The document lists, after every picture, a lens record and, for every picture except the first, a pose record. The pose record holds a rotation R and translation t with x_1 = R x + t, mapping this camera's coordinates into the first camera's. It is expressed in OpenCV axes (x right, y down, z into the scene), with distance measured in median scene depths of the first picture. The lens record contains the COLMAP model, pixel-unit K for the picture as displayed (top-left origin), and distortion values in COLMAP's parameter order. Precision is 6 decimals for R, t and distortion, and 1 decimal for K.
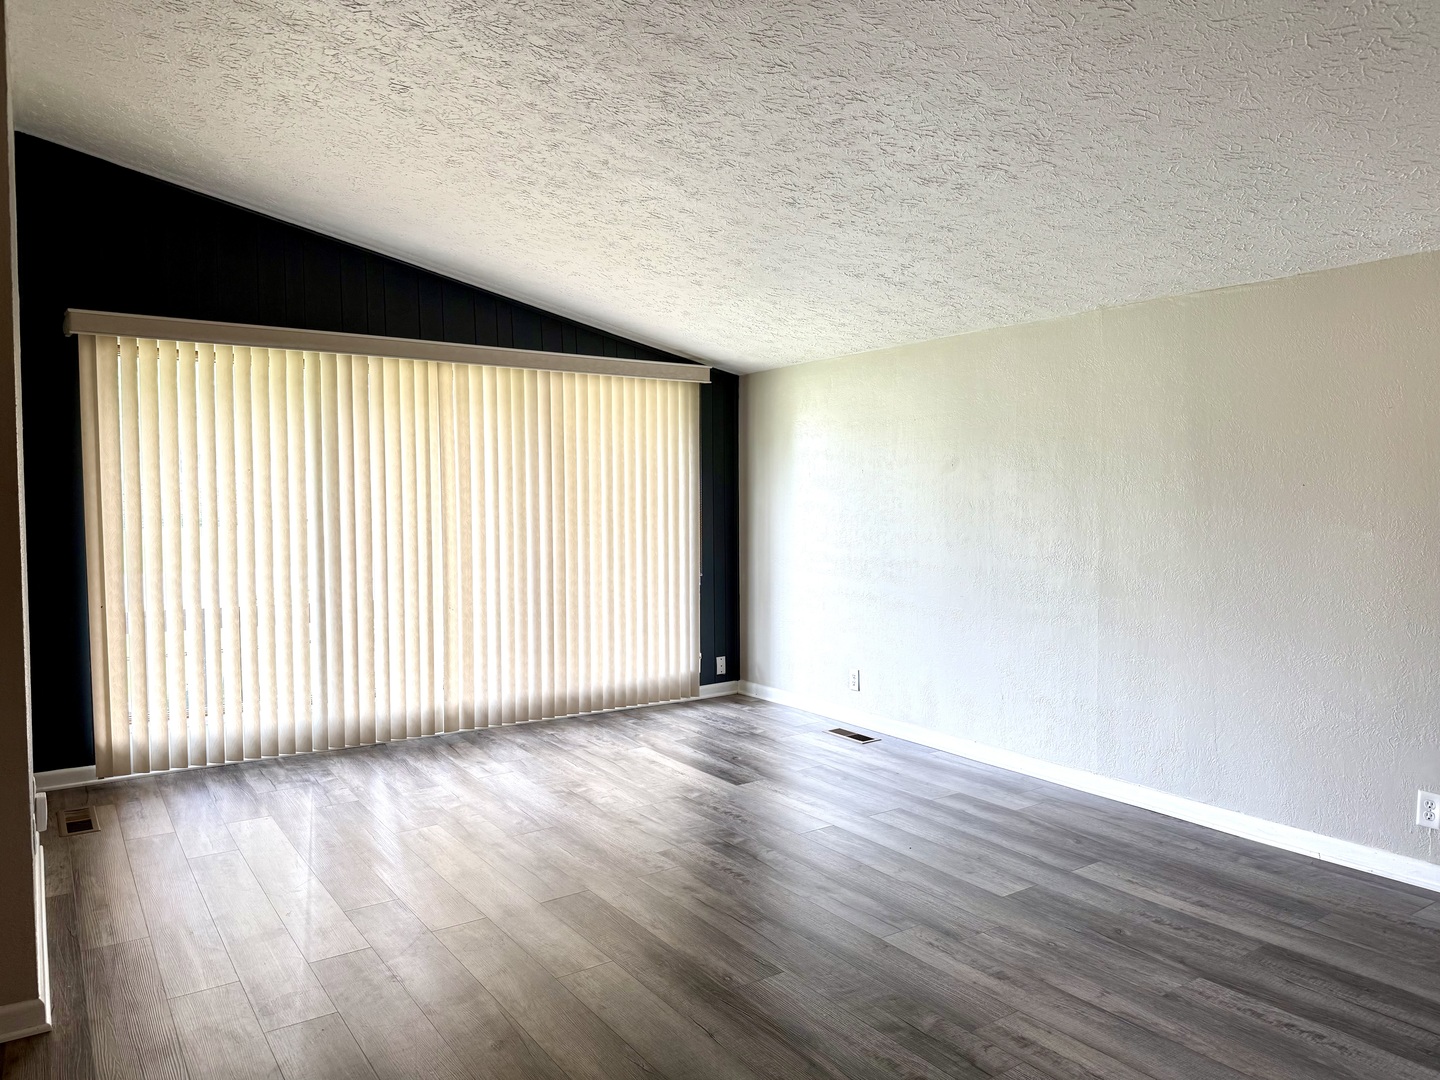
lens RADIAL K [[1007.2, 0, 717.8], [0, 1007.2, 539.0], [0, 0, 1]] dist [0.002681, 0.002099]
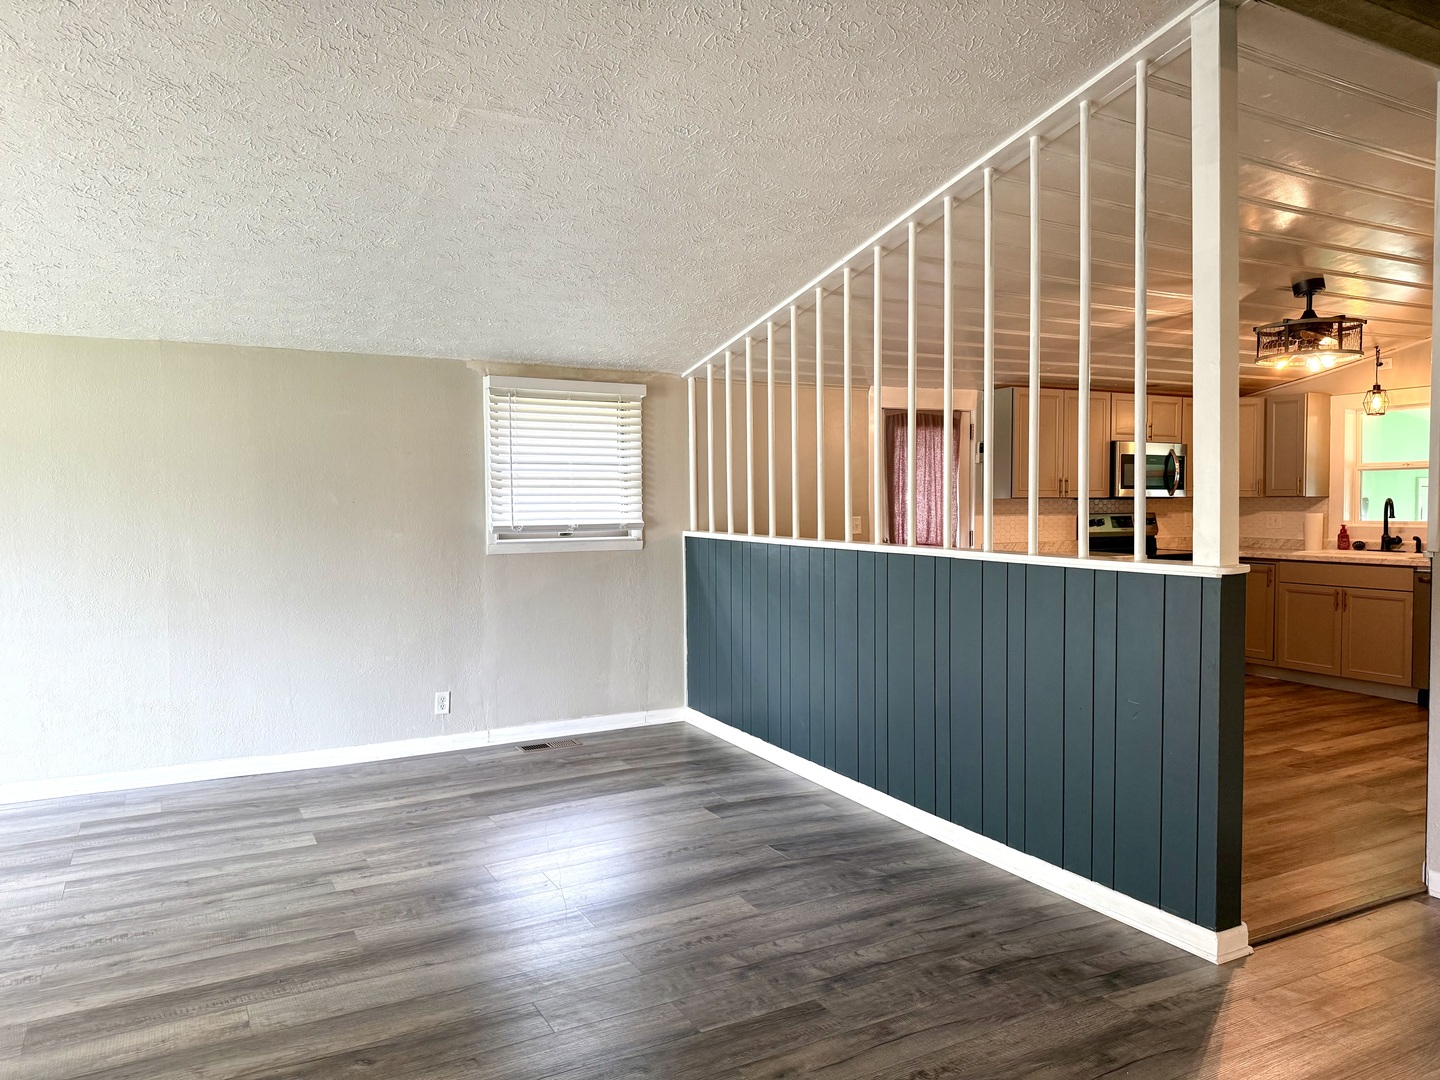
lens RADIAL K [[1007.2, 0, 717.5], [0, 1007.2, 540.4], [0, 0, 1]] dist [0.002681, 0.002099]
pose [[0.111624, -0.041055, 0.992902, -0.778211], [0.048564, 0.998178, 0.035814, -0.025961], [-0.992563, 0.044222, 0.113414, 0.340847]]
